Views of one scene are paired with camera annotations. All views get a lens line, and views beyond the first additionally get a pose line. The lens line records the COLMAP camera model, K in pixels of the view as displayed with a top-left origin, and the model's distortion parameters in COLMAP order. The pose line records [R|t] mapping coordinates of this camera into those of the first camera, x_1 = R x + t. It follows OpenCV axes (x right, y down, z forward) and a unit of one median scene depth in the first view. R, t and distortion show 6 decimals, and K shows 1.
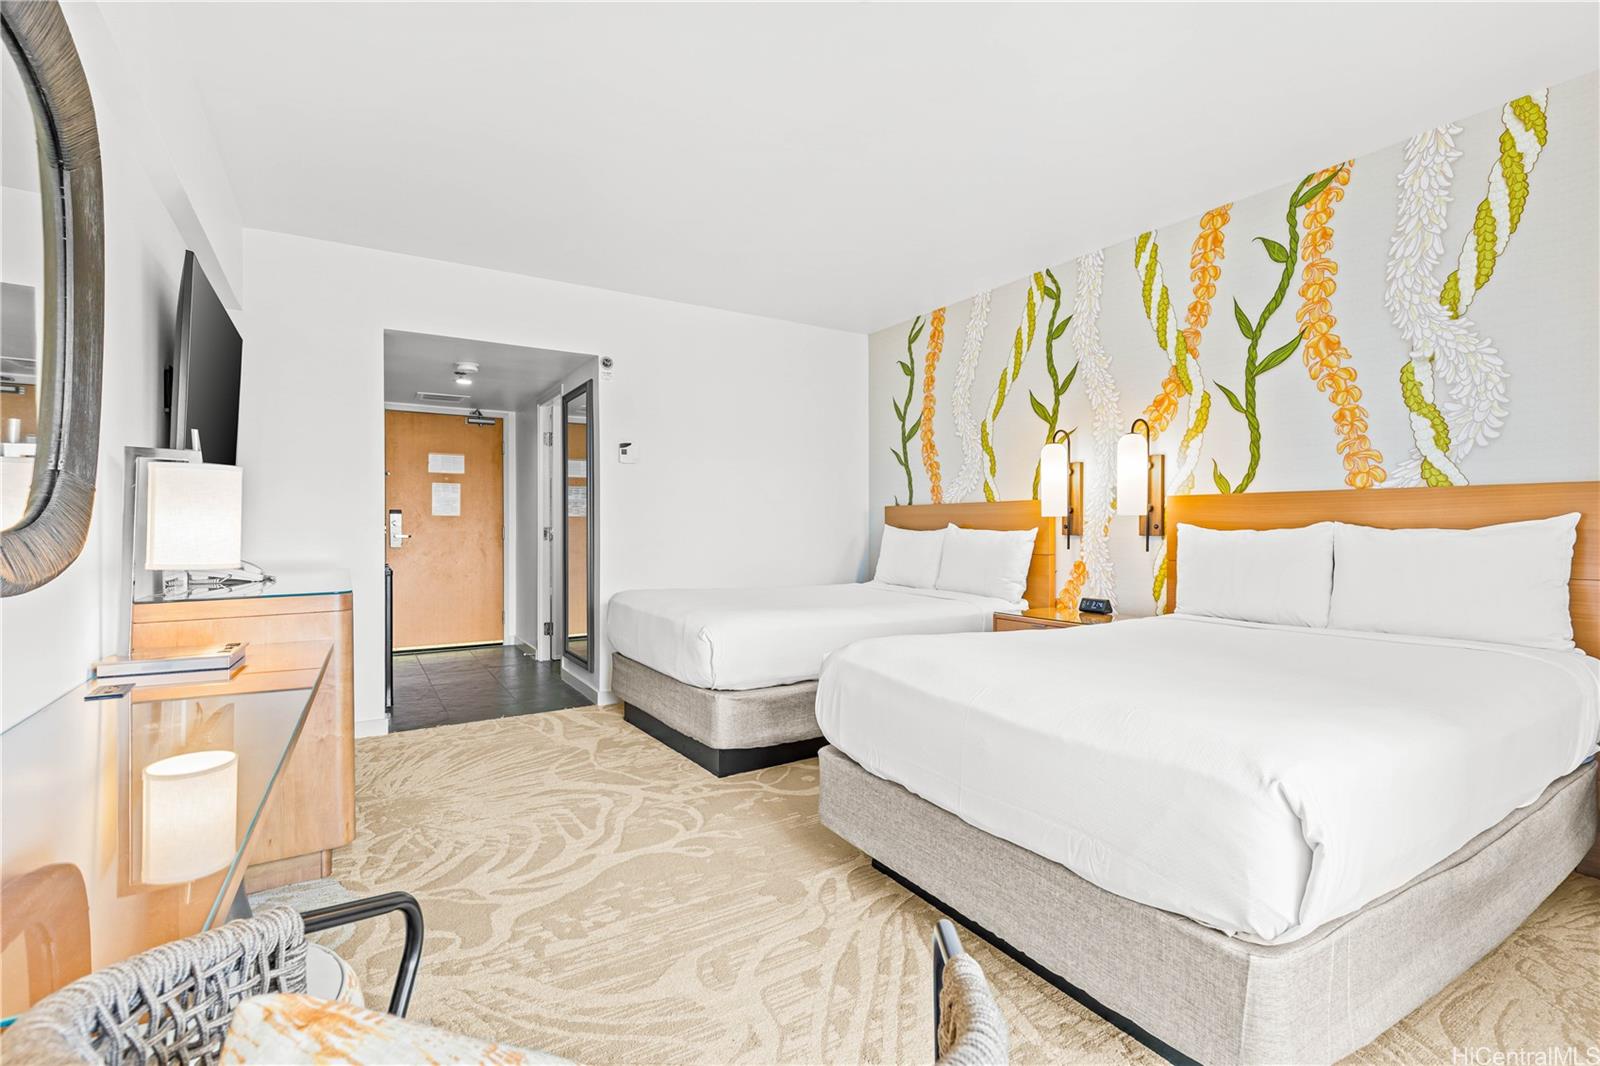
lens RADIAL K [[730.8, 0, 786.6], [0, 730.8, 522.8], [0, 0, 1]] dist [0.008303, -0.002621]
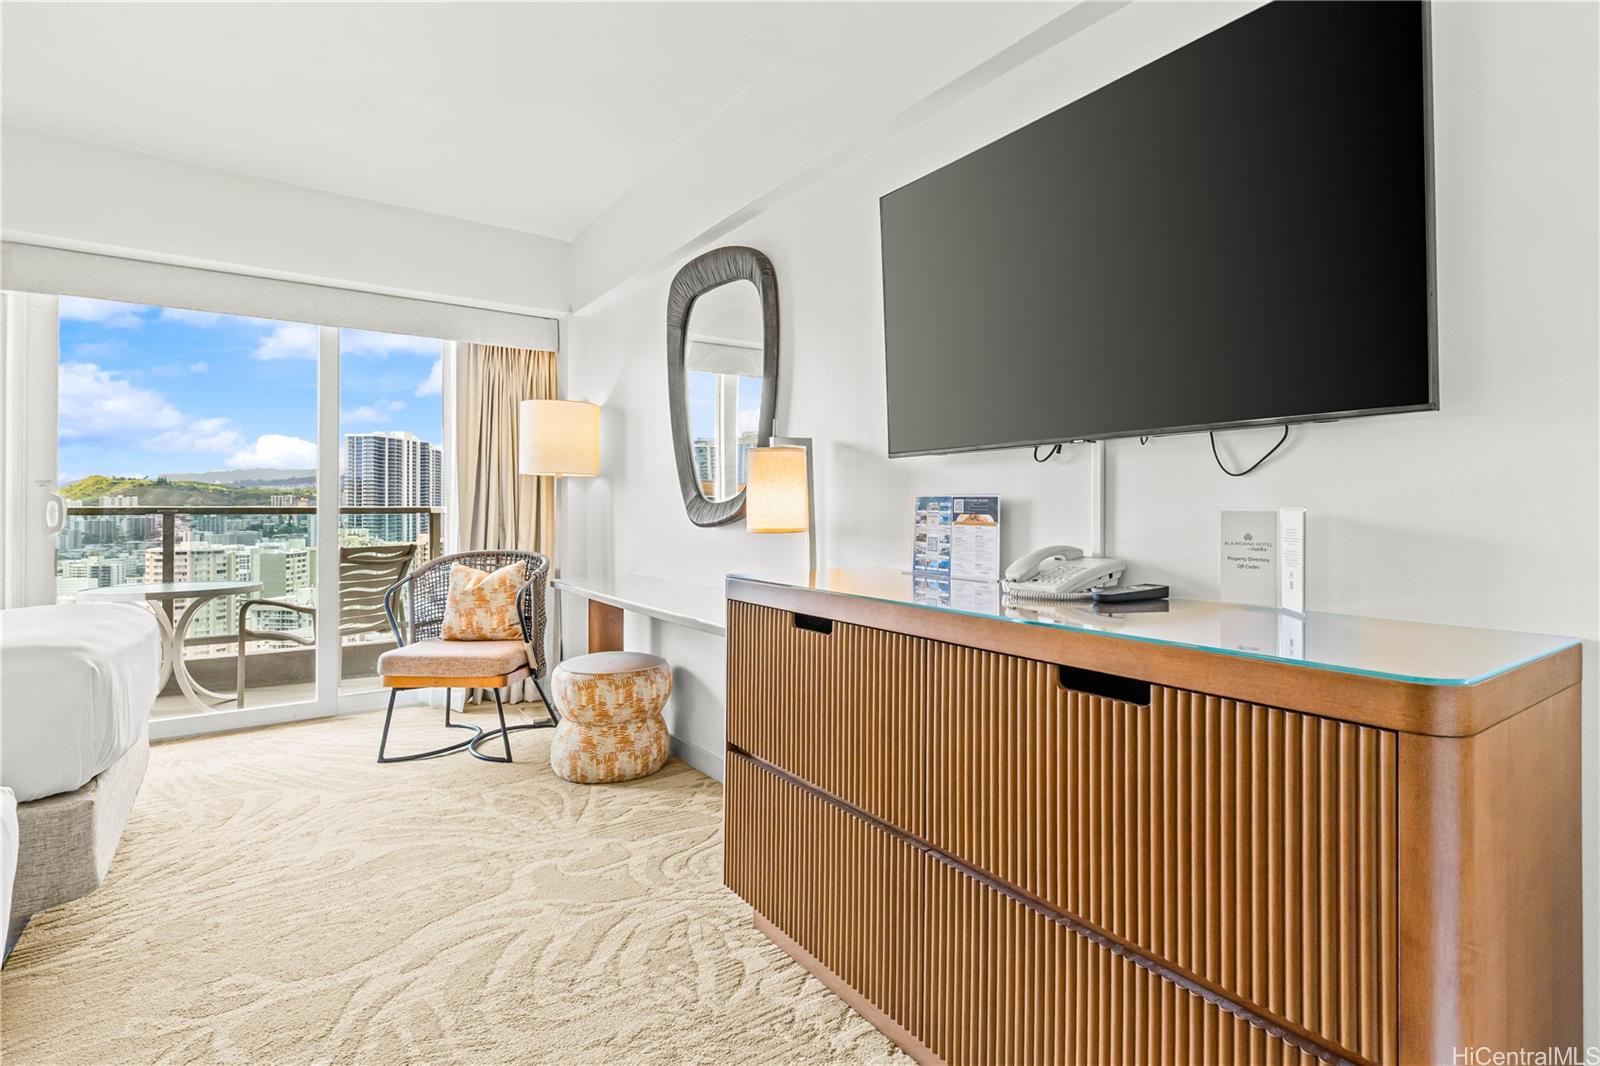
lens RADIAL K [[785.5, 0, 838.3], [0, 785.5, 498.6], [0, 0, 1]] dist [0.007816, -0.000560]
pose [[-0.995445, 0.000403, -0.095337, -0.487630], [0.001495, 0.999934, -0.011386, 0.013070], [0.095326, -0.011477, -0.995380, 1.450374]]
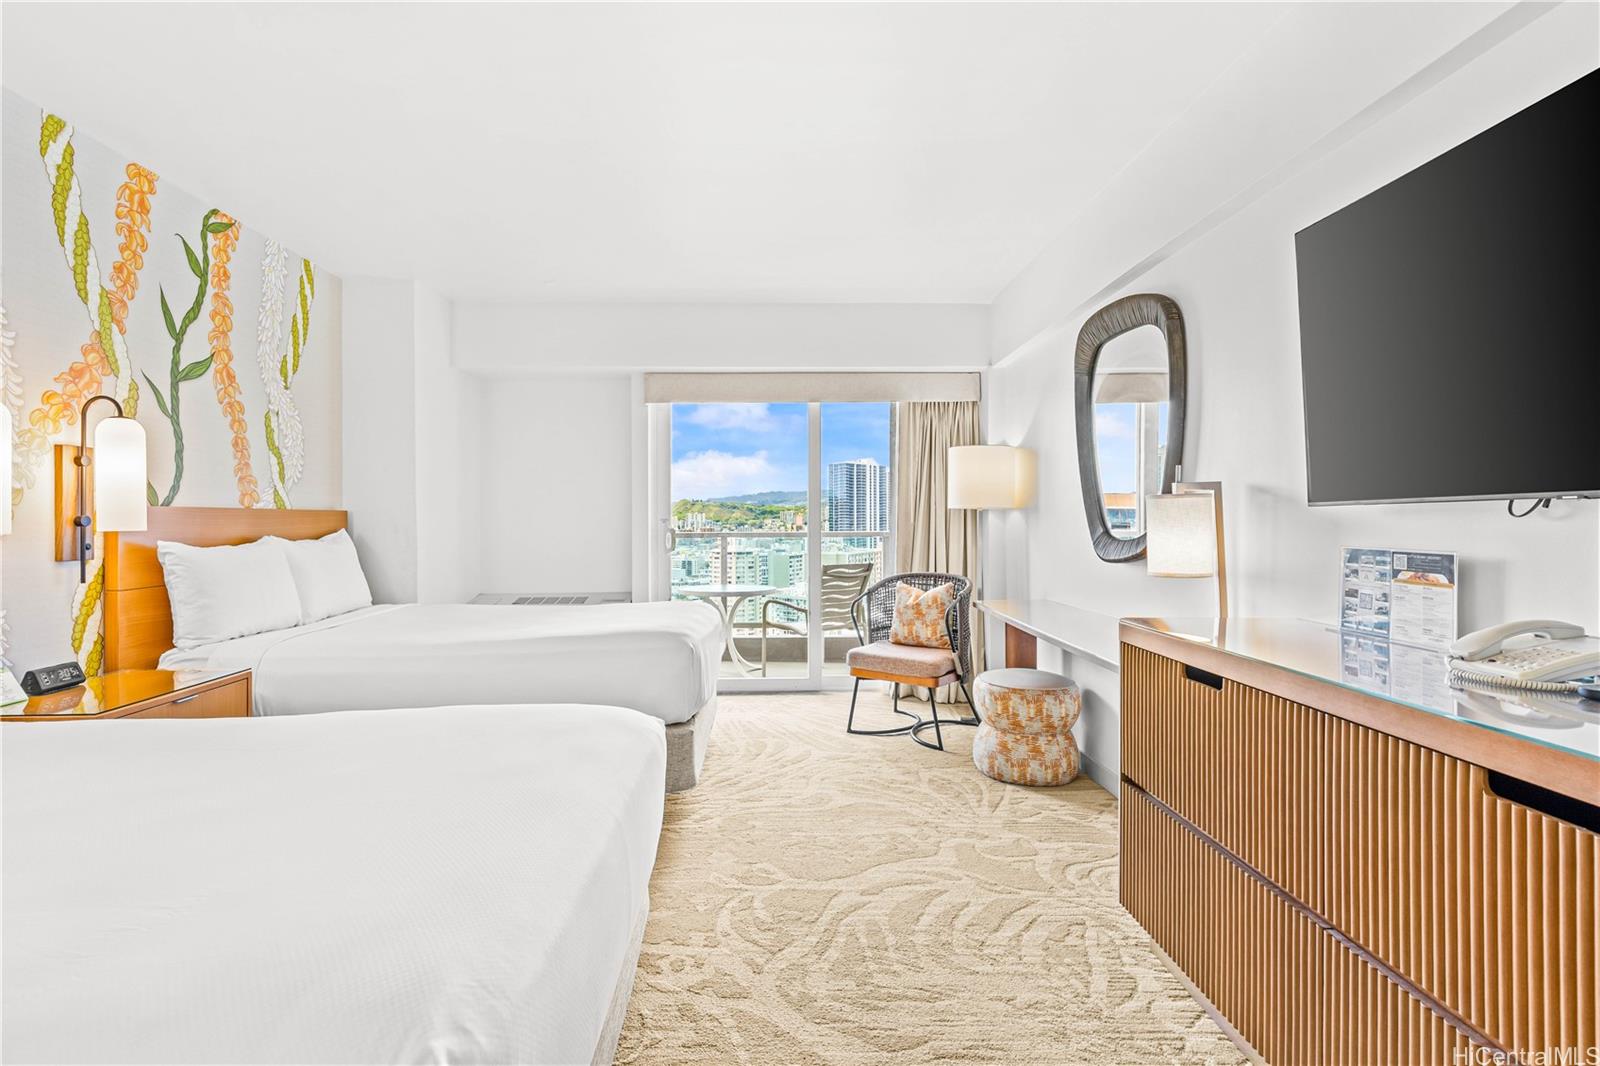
lens RADIAL K [[730.8, 0, 784.7], [0, 730.8, 518.3], [0, 0, 1]] dist [0.008303, -0.002621]
pose [[-0.867117, 0.004936, 0.498080, -0.525447], [0.003173, 0.999985, -0.004387, -0.020735], [-0.498095, -0.002224, -0.867120, 1.515559]]
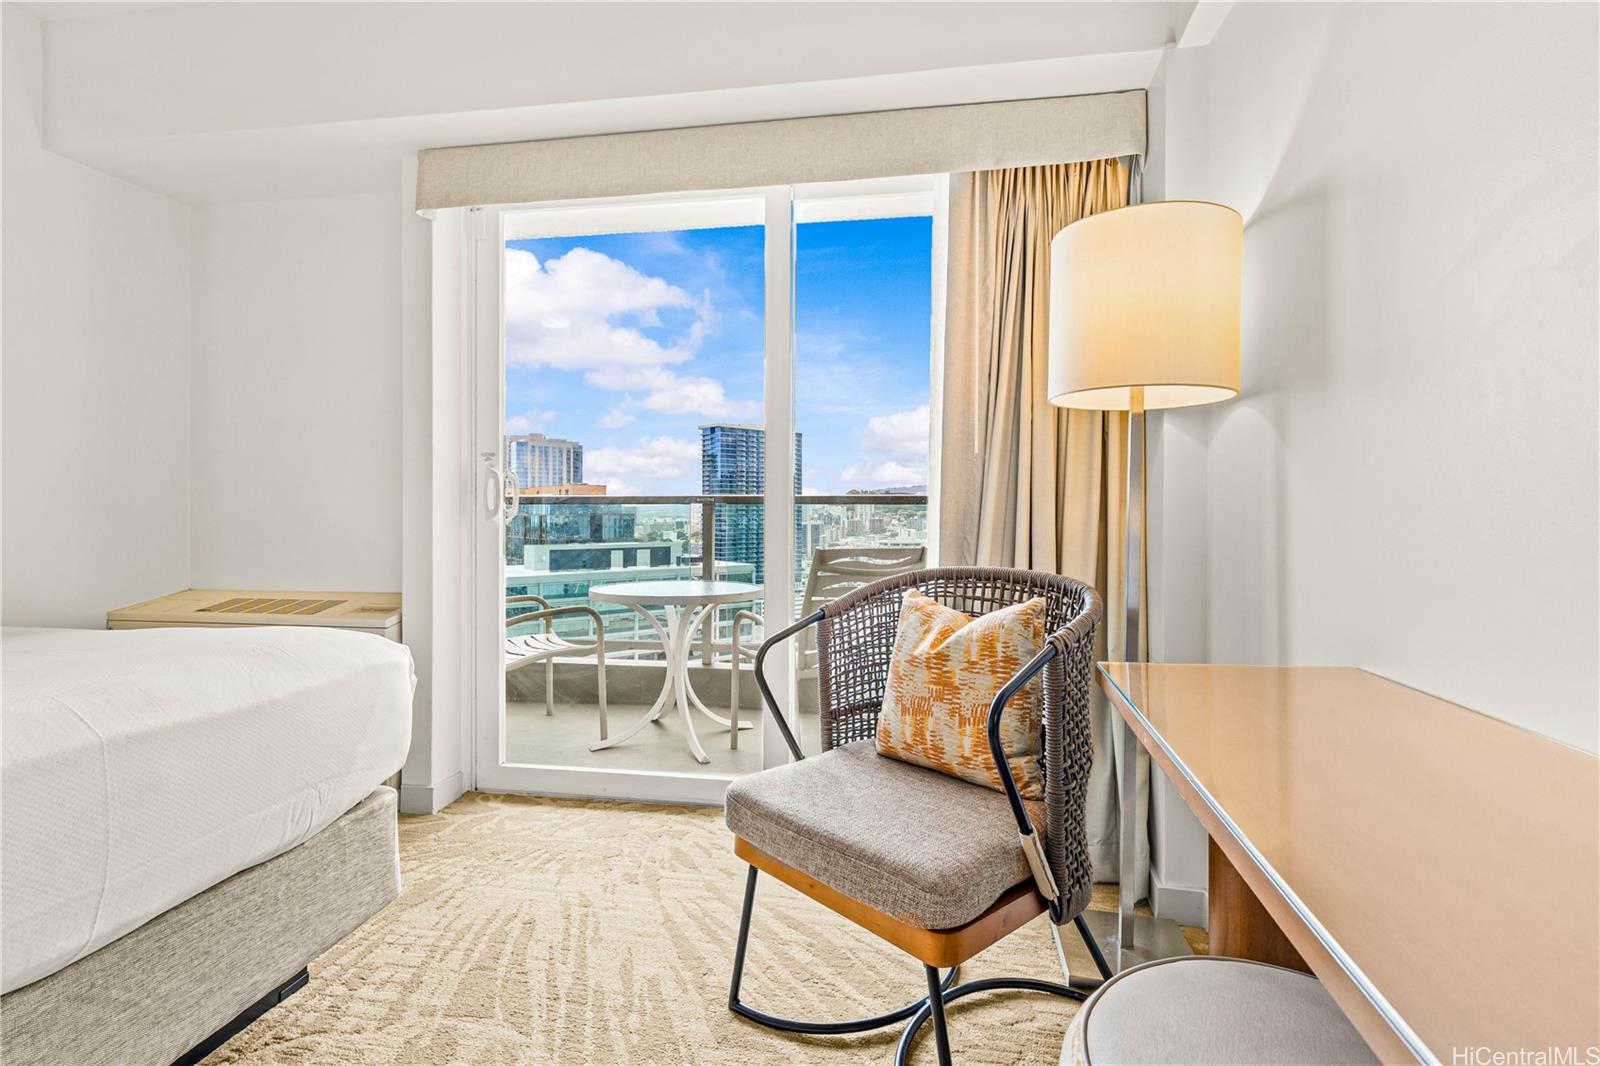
lens RADIAL K [[730.8, 0, 812.7], [0, 730.8, 529.8], [0, 0, 1]] dist [0.008303, -0.002621]
pose [[-0.759207, -0.015196, 0.650671, -0.302741], [0.000879, 0.999703, 0.024373, 0.040789], [-0.650848, 0.019076, -0.758968, 0.600092]]
